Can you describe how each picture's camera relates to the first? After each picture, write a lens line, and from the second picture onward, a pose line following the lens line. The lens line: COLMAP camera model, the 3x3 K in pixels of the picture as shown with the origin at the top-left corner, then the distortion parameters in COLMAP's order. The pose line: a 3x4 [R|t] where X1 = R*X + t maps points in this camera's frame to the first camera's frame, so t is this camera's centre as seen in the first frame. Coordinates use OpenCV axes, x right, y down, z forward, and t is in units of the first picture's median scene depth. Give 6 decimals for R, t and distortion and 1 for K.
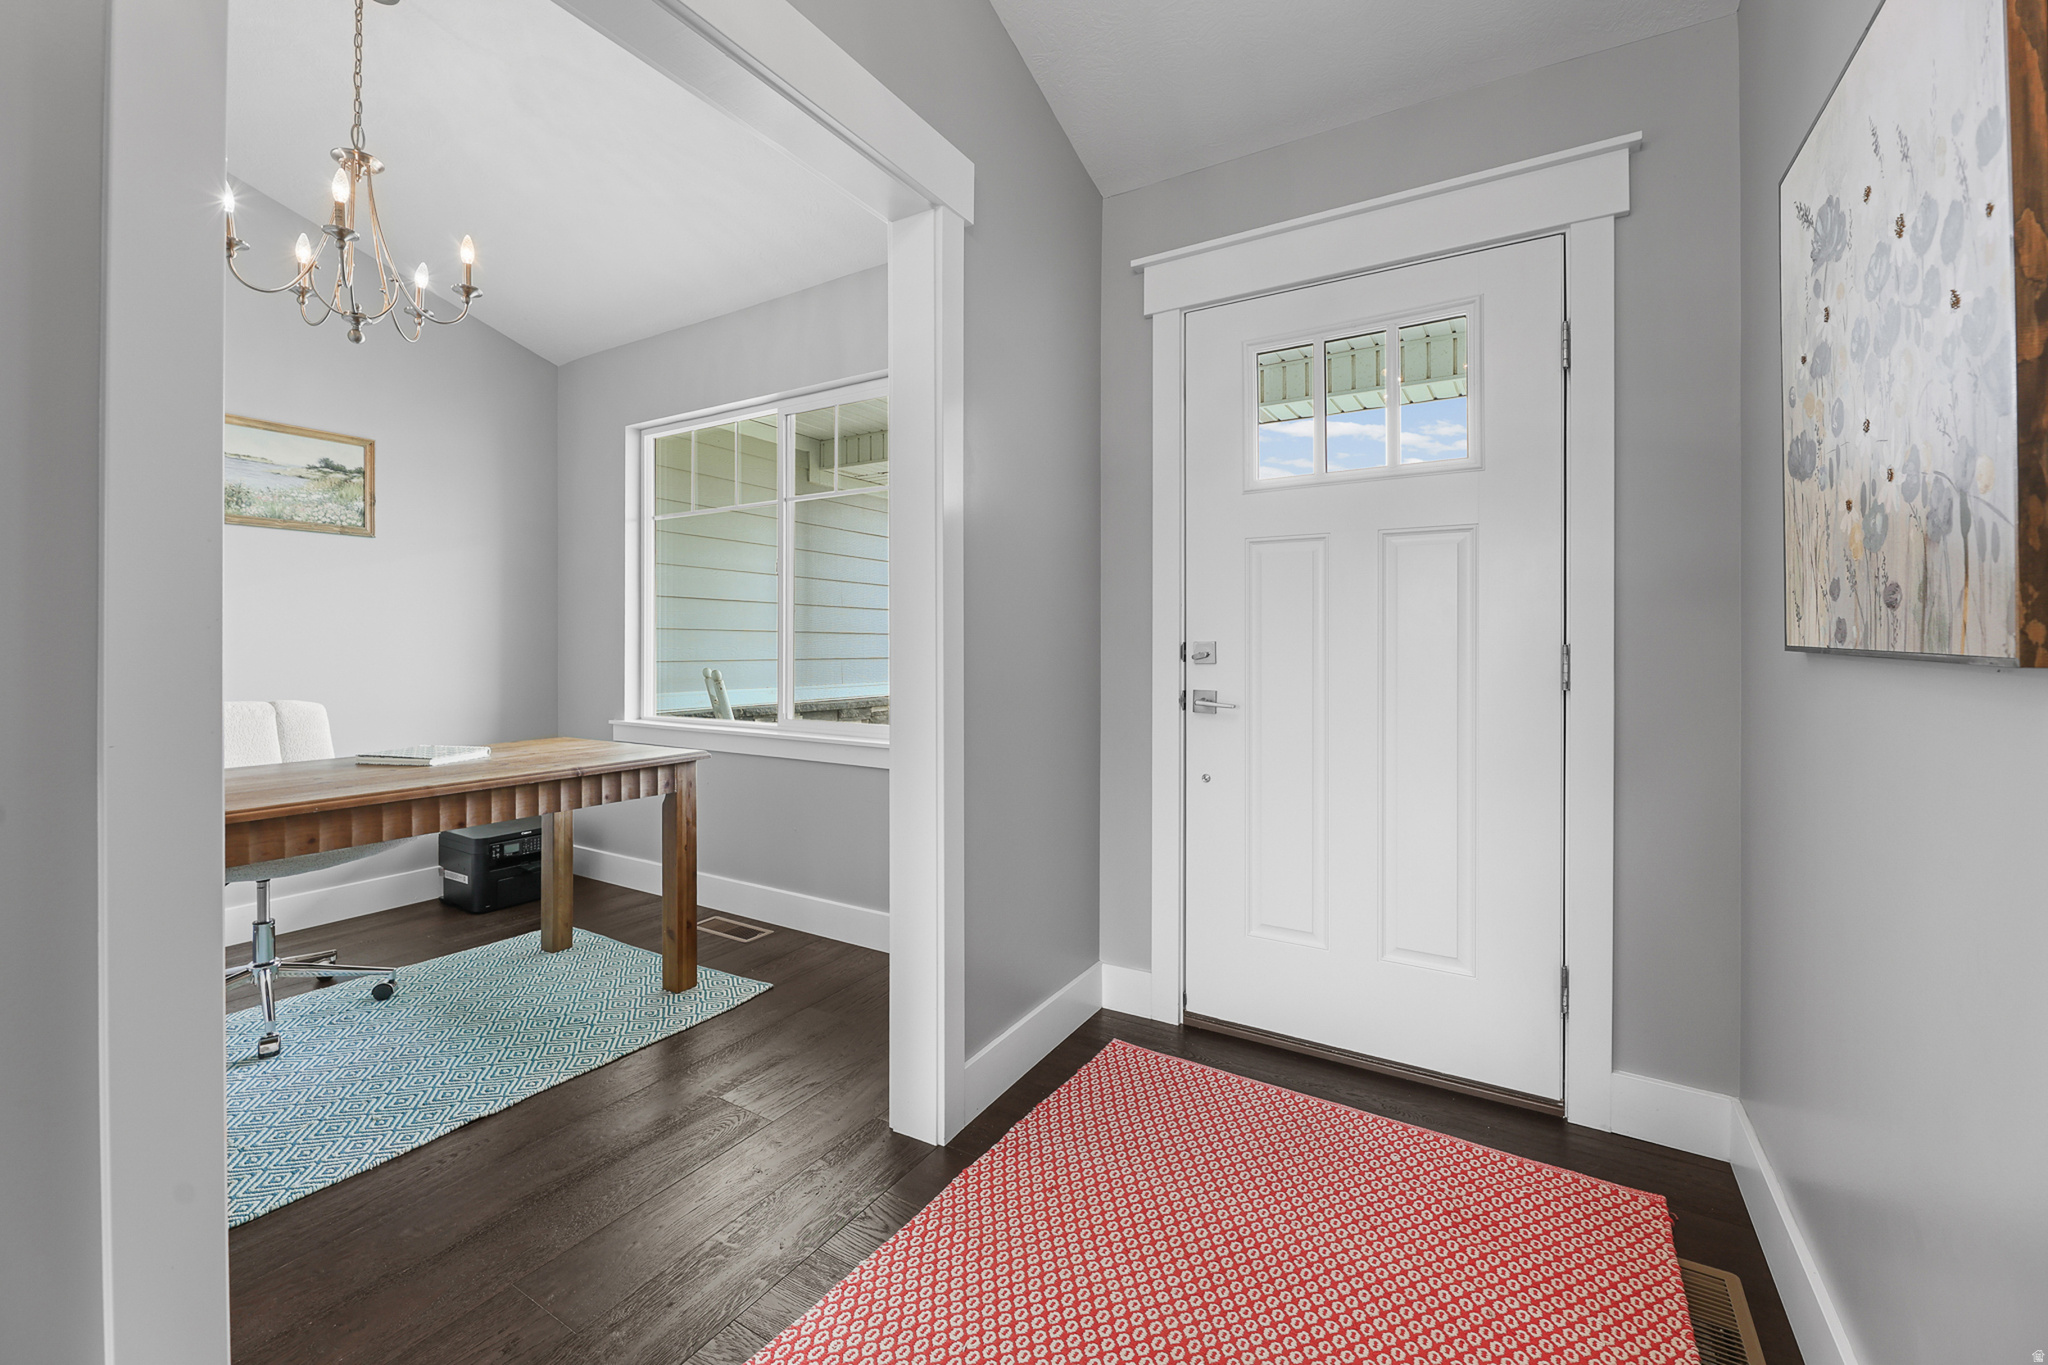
lens RADIAL K [[843.3, 0, 992.1], [0, 843.3, 649.1], [0, 0, 1]] dist [0.001061, -0.004919]
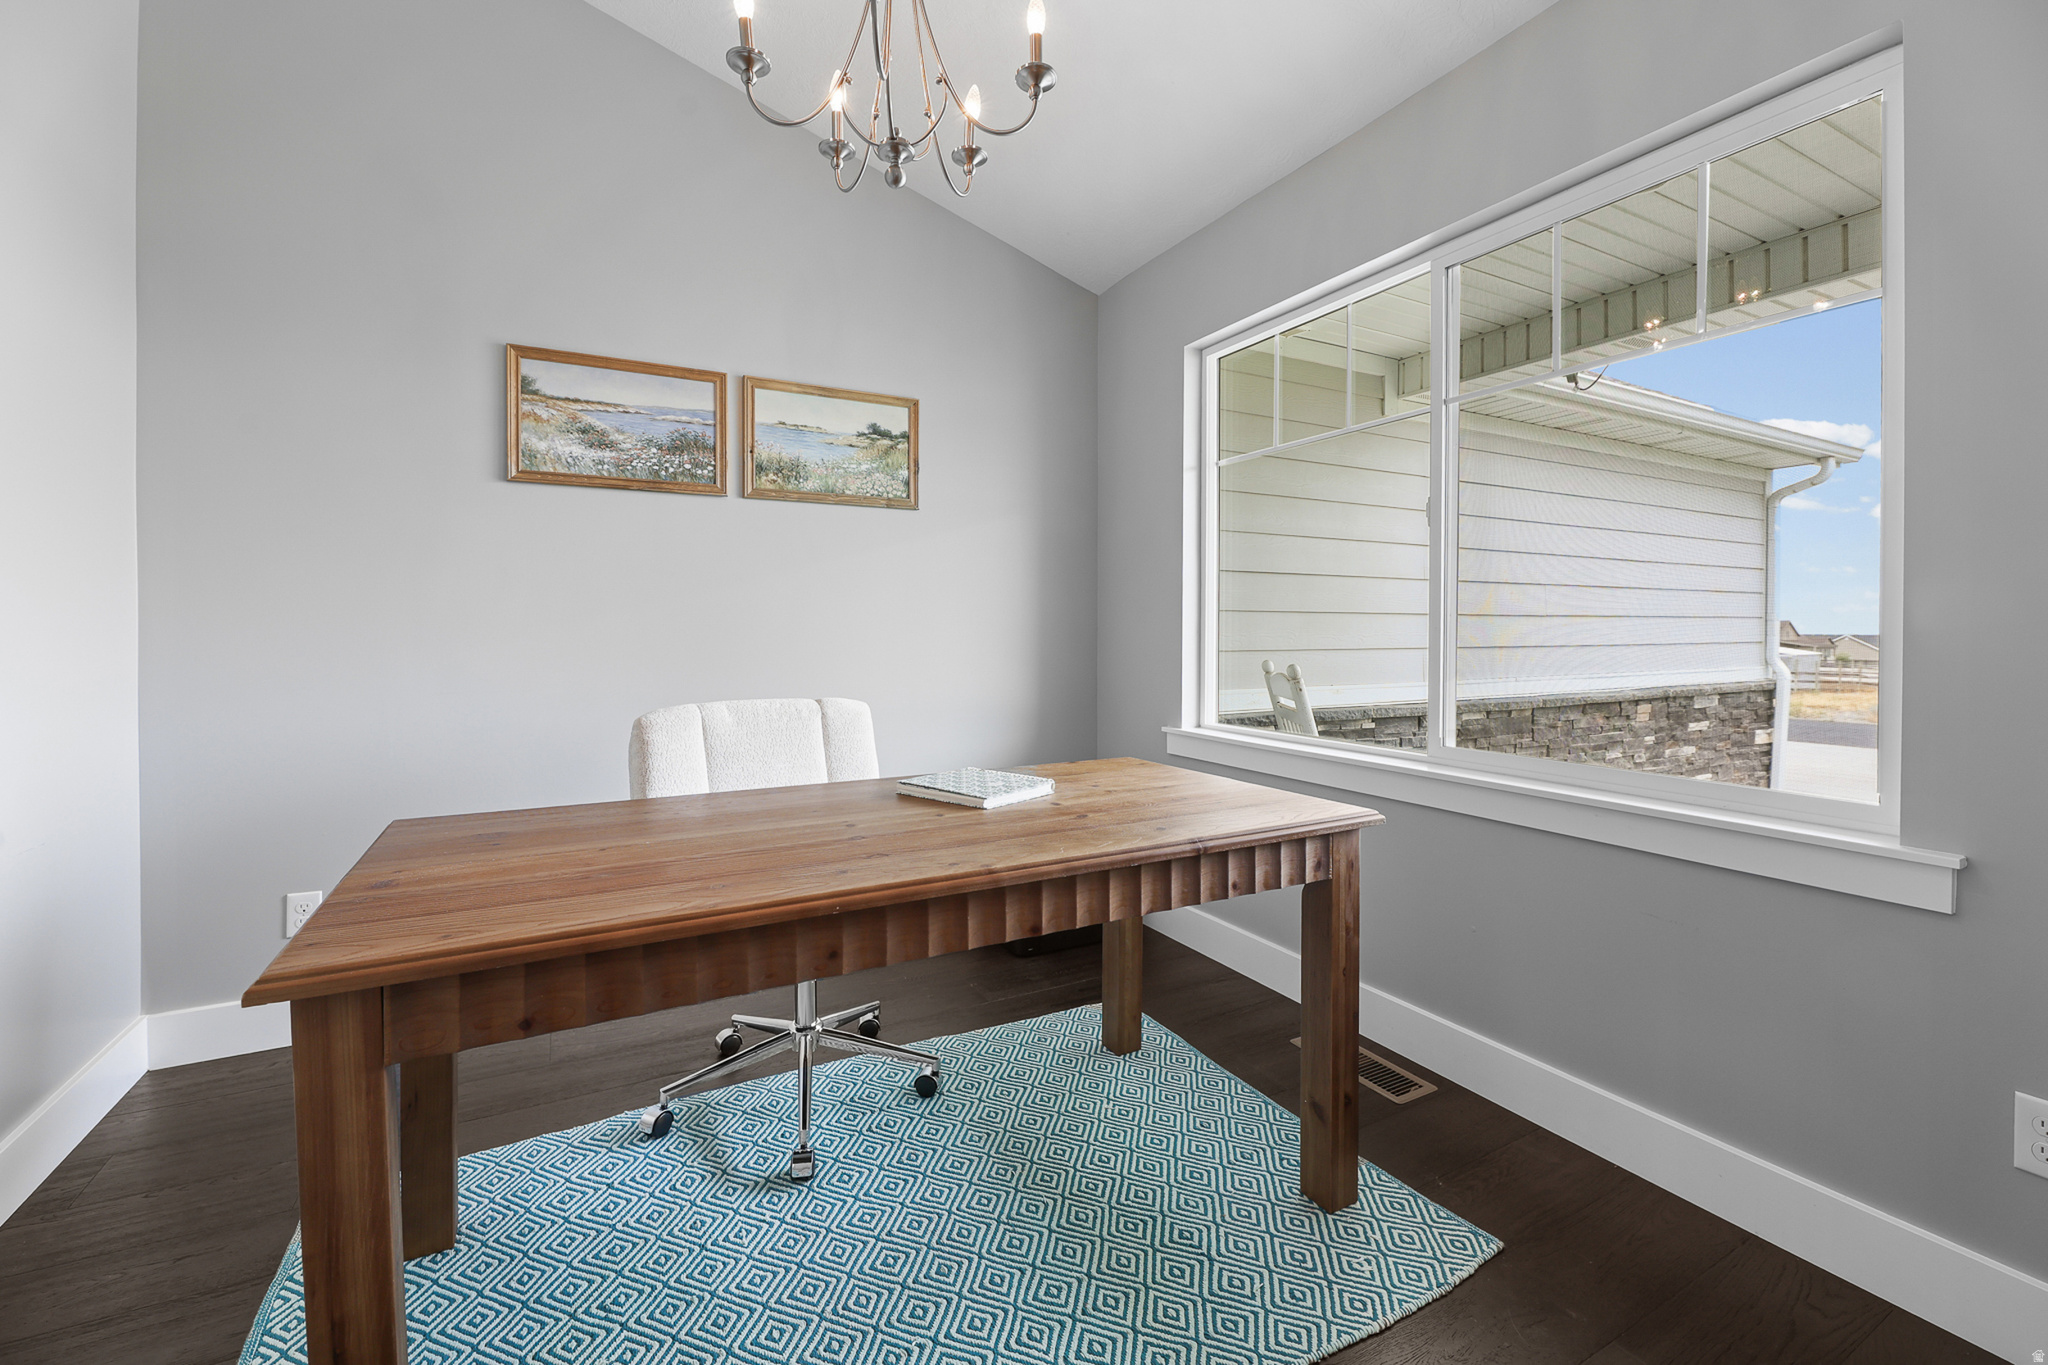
lens RADIAL K [[846.9, 0, 1026.0], [0, 846.9, 630.2], [0, 0, 1]] dist [-0.000086, -0.000340]
pose [[0.874392, -0.002980, -0.485211, -0.248379], [0.000730, 0.999988, -0.004826, -0.002228], [0.485219, 0.003866, 0.874384, 0.340113]]
